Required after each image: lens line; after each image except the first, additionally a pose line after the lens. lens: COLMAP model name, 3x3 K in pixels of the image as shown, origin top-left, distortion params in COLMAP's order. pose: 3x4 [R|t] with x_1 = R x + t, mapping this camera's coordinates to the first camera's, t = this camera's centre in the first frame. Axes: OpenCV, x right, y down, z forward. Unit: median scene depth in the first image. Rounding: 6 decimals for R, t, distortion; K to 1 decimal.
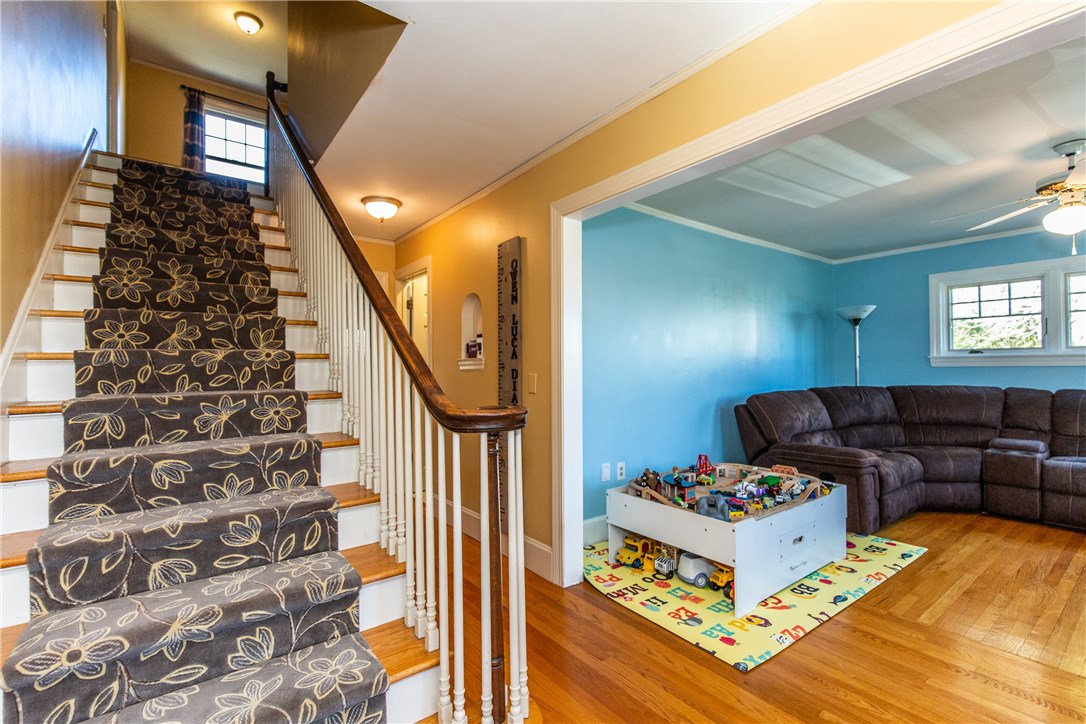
lens RADIAL K [[485.2, 0, 533.5], [0, 485.2, 366.4], [0, 0, 1]] dist [0.000395, -0.001682]
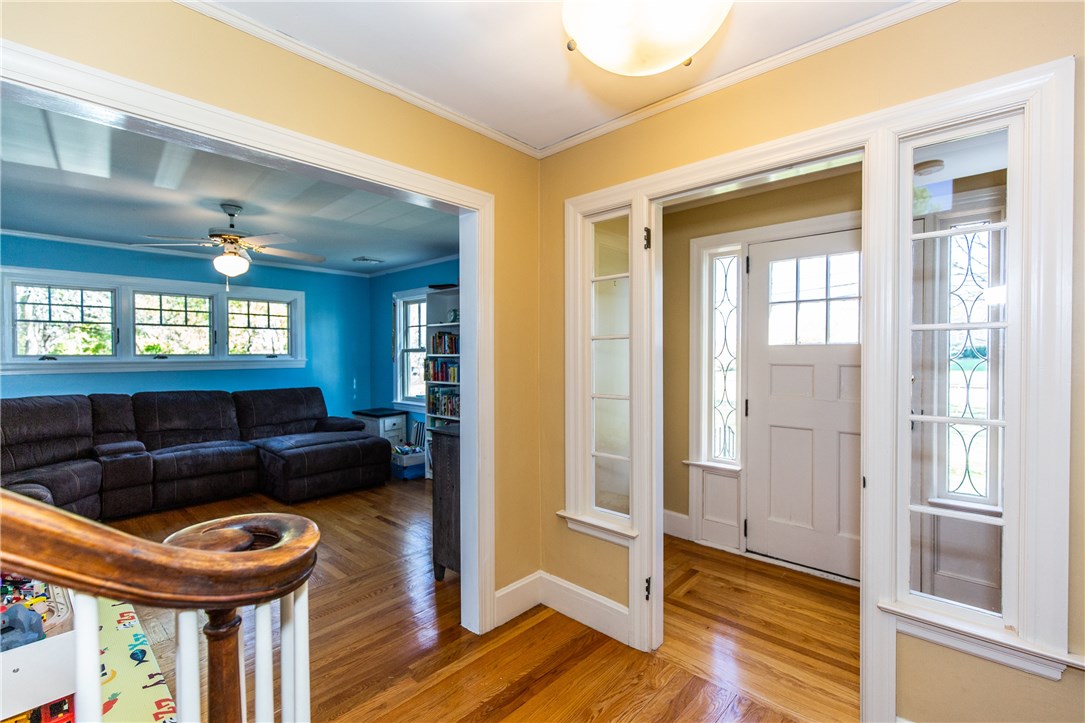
lens RADIAL K [[484.8, 0, 540.7], [0, 484.8, 360.8], [0, 0, 1]] dist [0.000395, -0.001682]
pose [[-0.187654, 0.011115, 0.982172, -0.220392], [0.019398, 0.999783, -0.007608, -0.000179], [-0.982044, 0.017625, -0.187829, 0.332927]]
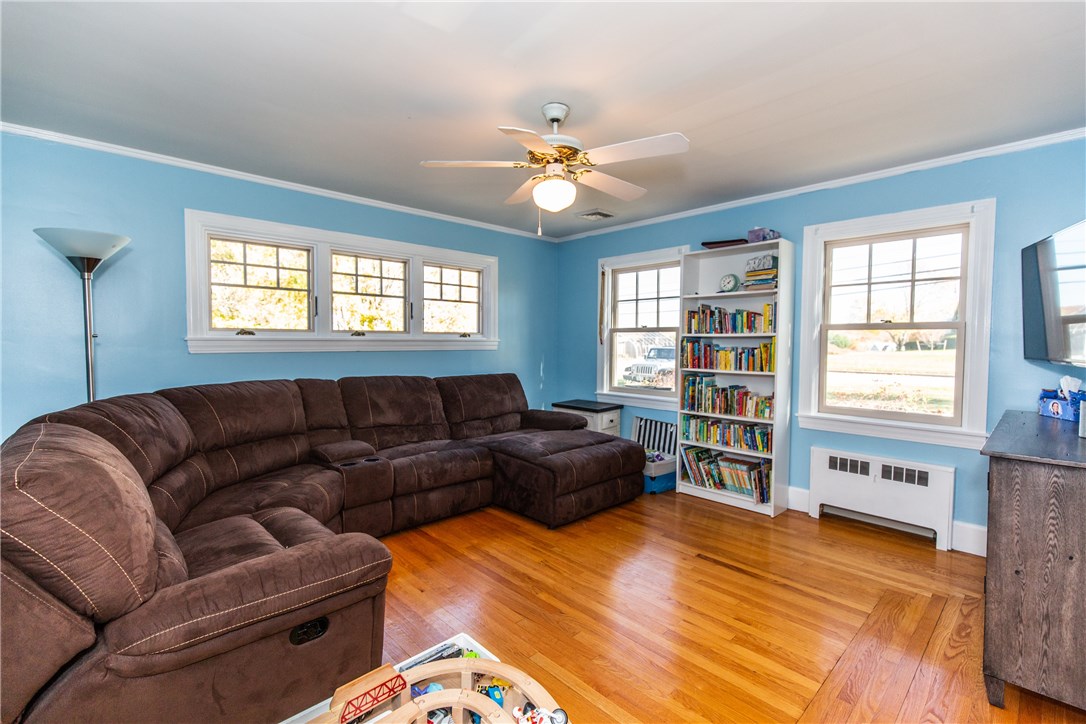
lens RADIAL K [[485.2, 0, 542.6], [0, 485.2, 361.2], [0, 0, 1]] dist [0.000395, -0.001682]
pose [[-0.111822, -0.019531, 0.993536, 0.181829], [0.006648, 0.999770, 0.020402, 0.000993], [-0.993706, 0.008886, -0.111666, 0.843011]]
